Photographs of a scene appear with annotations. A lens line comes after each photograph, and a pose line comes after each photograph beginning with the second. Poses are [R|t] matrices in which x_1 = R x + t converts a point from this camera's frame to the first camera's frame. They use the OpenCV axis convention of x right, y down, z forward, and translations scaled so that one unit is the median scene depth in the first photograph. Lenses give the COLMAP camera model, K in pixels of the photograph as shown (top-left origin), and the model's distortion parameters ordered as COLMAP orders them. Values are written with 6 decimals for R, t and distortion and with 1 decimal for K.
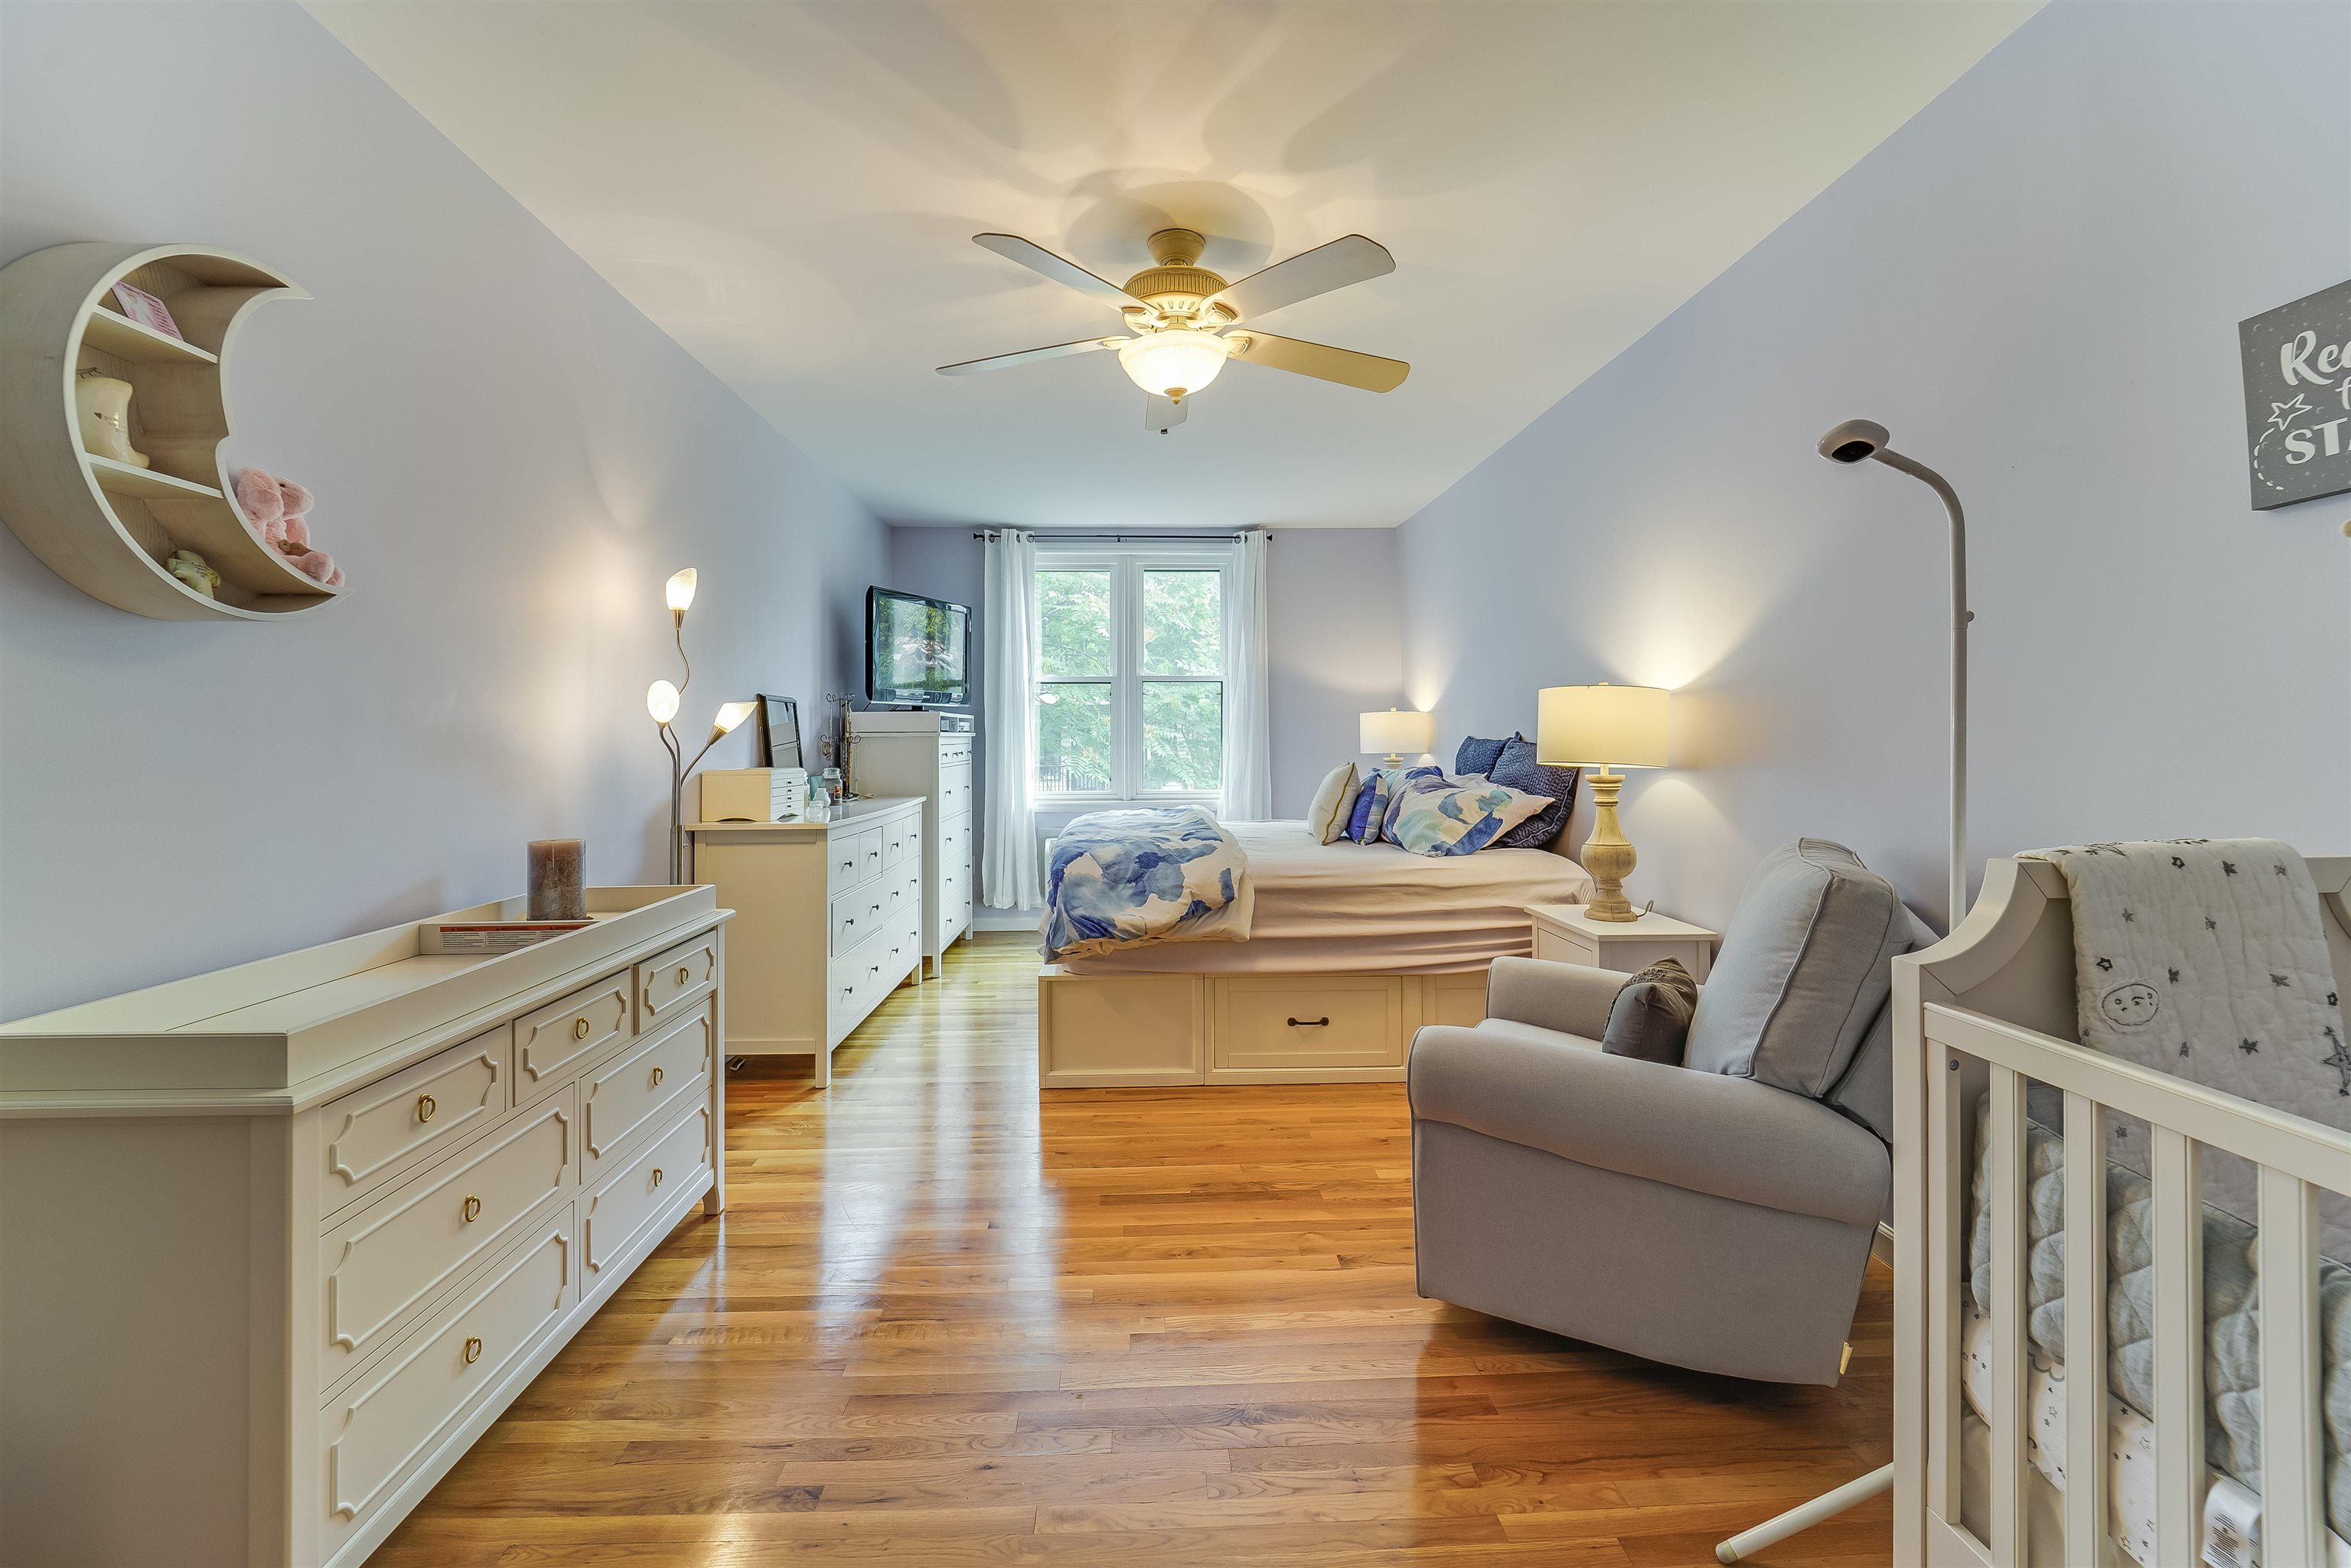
lens RADIAL K [[956.4, 0, 1176.8], [0, 956.4, 724.8], [0, 0, 1]] dist [-0.012171, -0.000343]
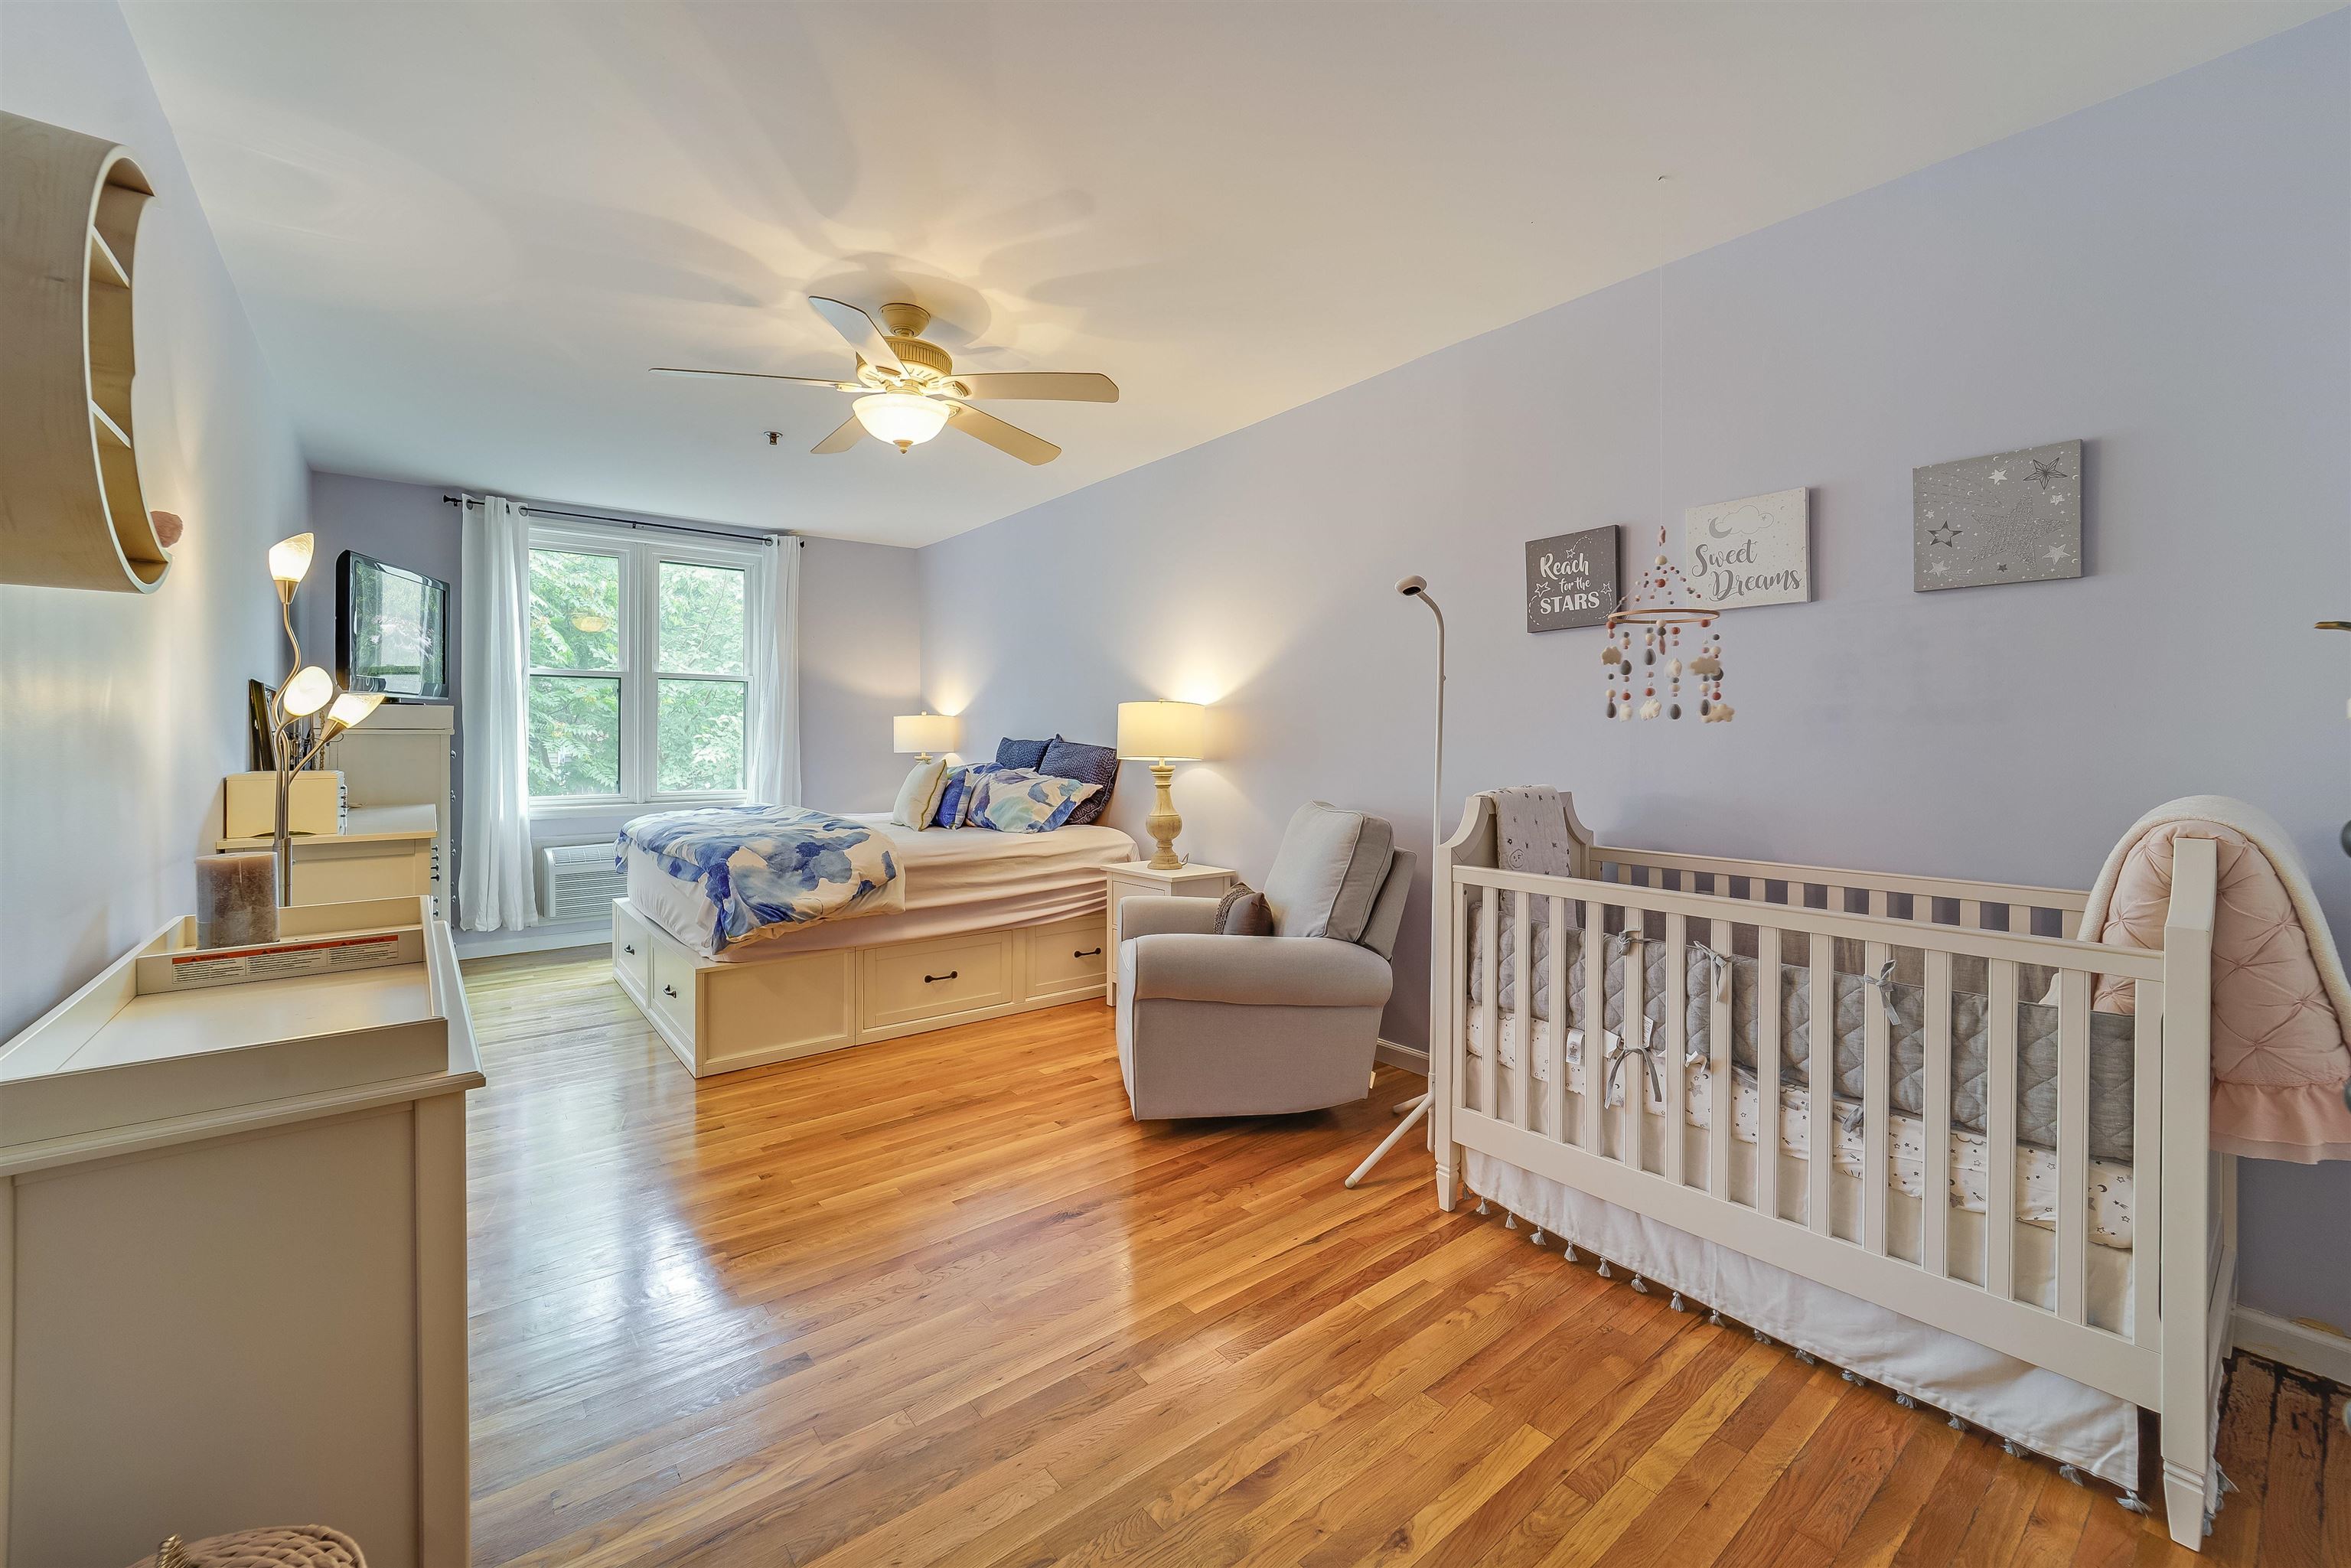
lens RADIAL K [[940.9, 0, 1163.0], [0, 940.9, 754.0], [0, 0, 1]] dist [-0.000912, -0.000471]
pose [[0.810594, -0.004385, 0.585593, -0.383746], [-0.012633, 0.999608, 0.024972, 0.001045], [-0.585473, -0.027640, 0.810221, -0.122289]]
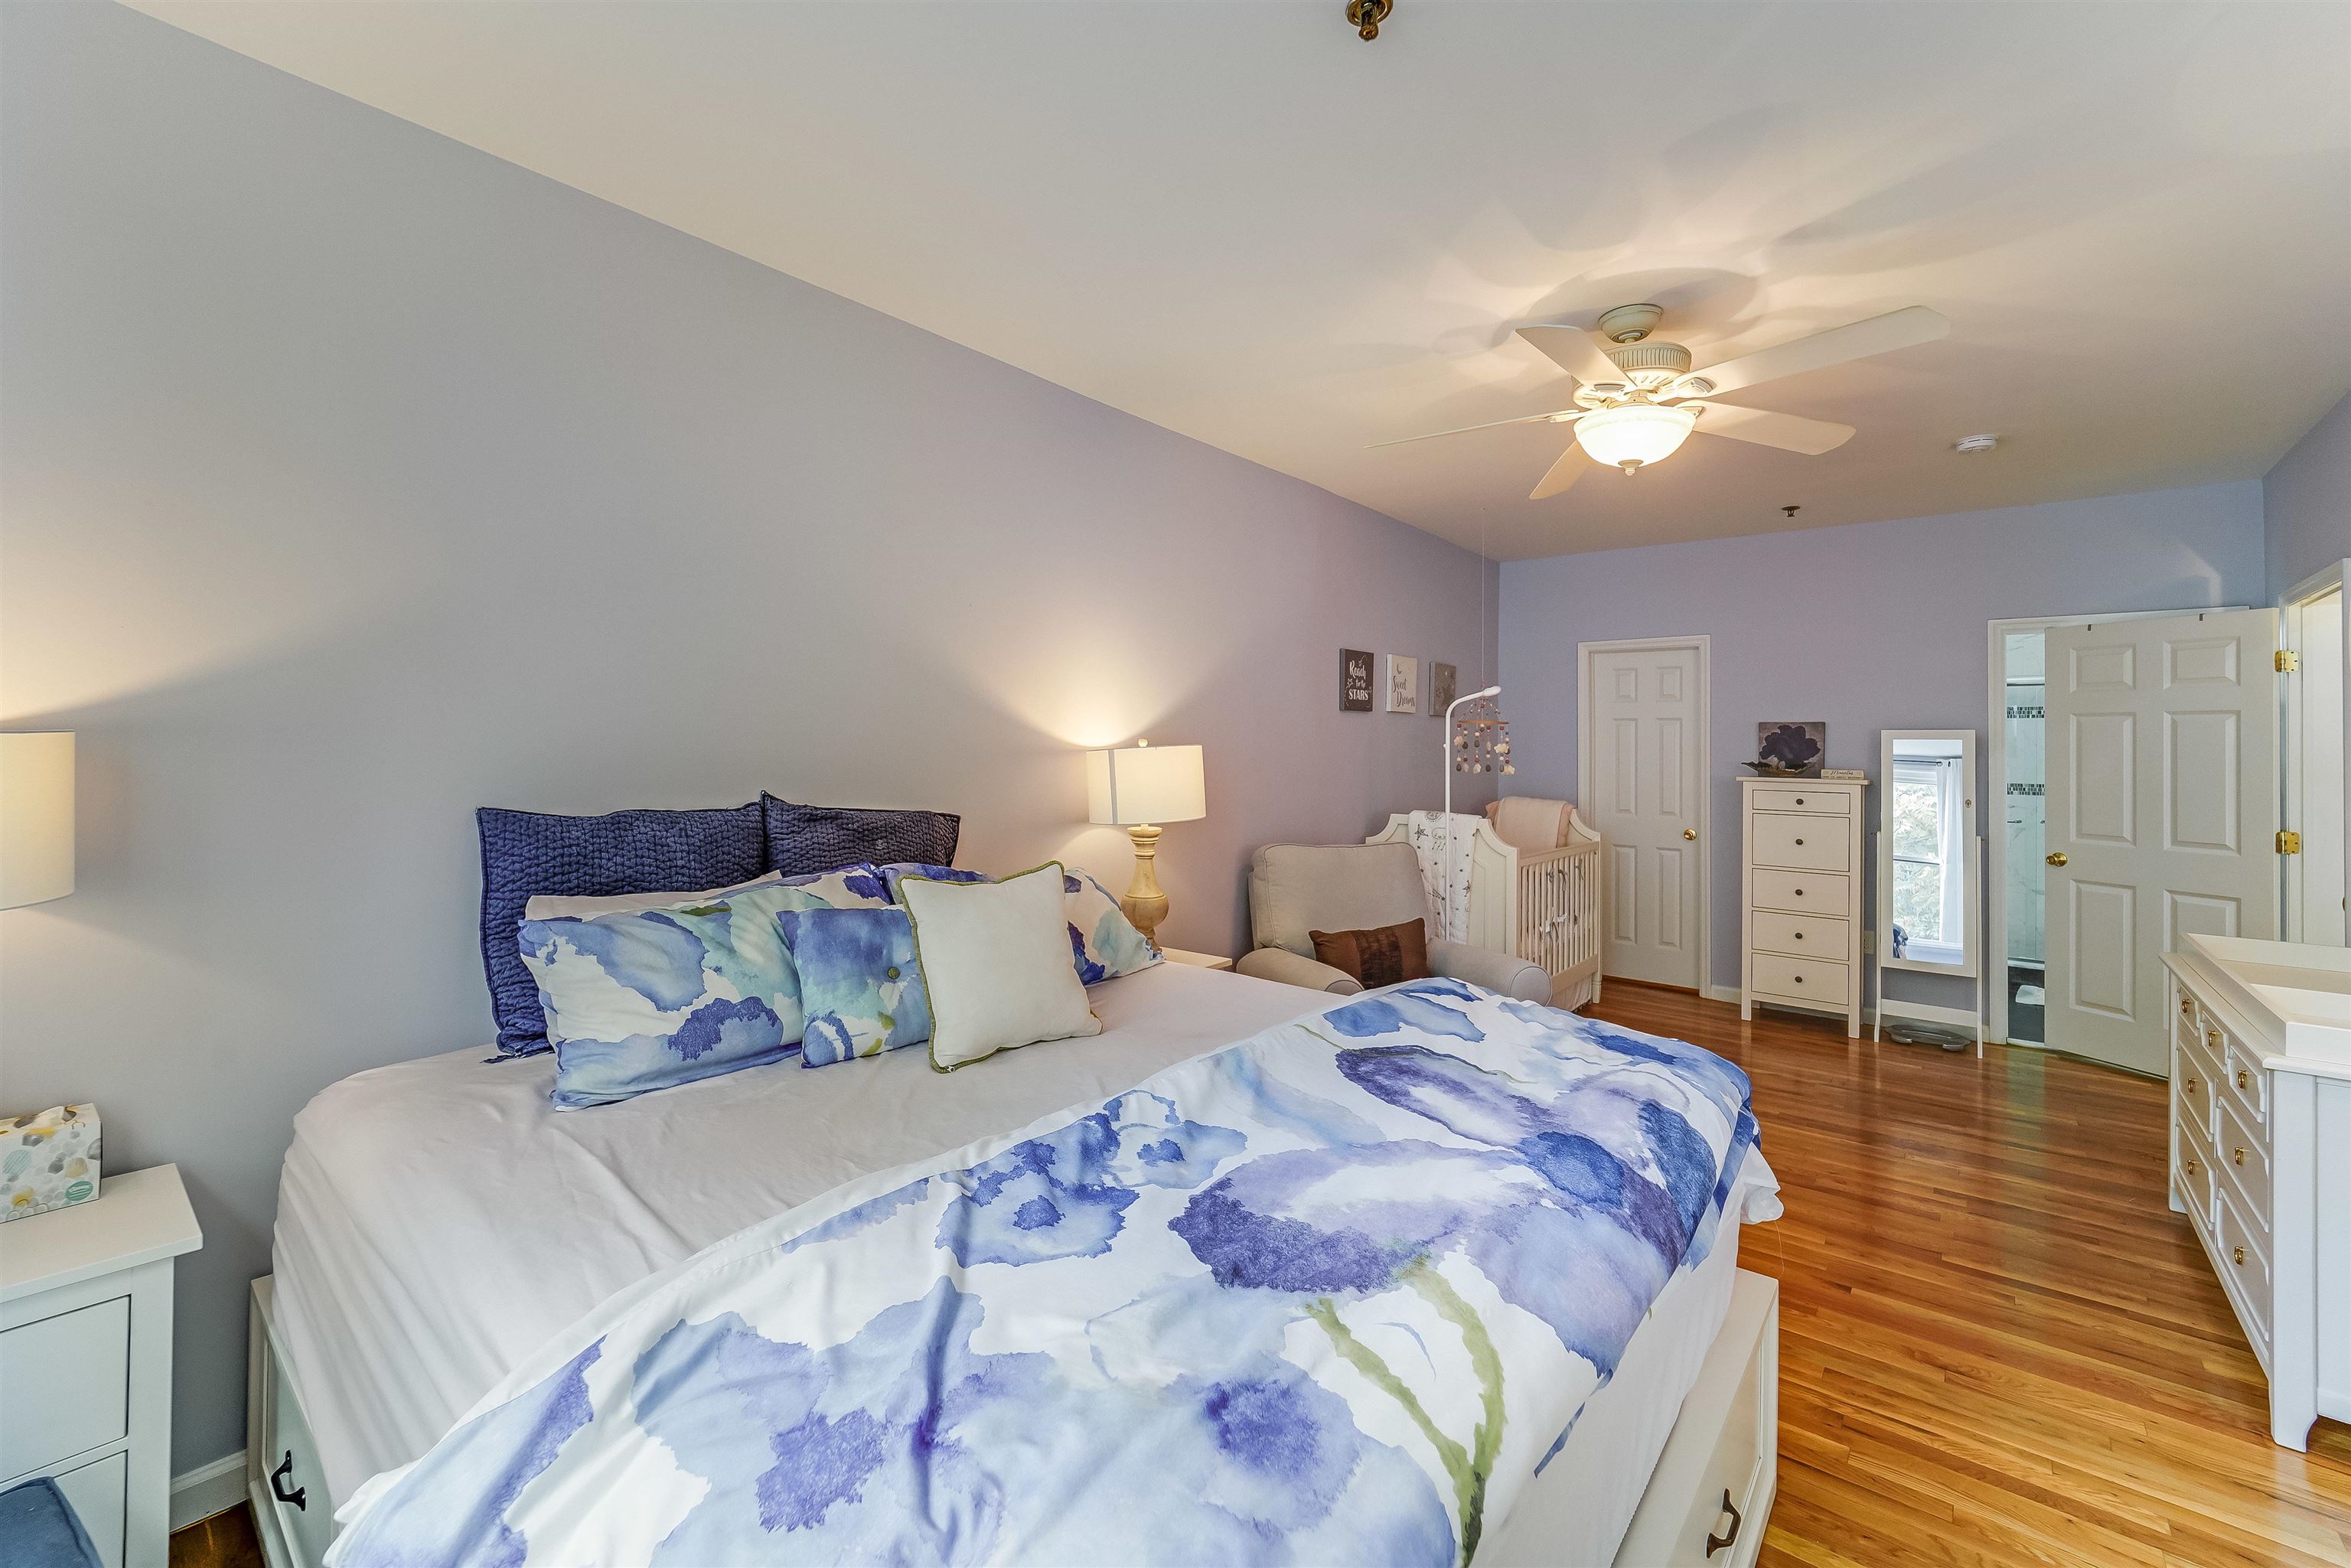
lens RADIAL K [[948.2, 0, 1175.1], [0, 948.2, 746.7], [0, 0, 1]] dist [-0.007876, 0.000004]
pose [[-0.732763, 0.004286, 0.680470, -0.299504], [-0.017287, 0.999540, -0.024911, -0.009056], [-0.680264, -0.030017, -0.732352, 1.881782]]
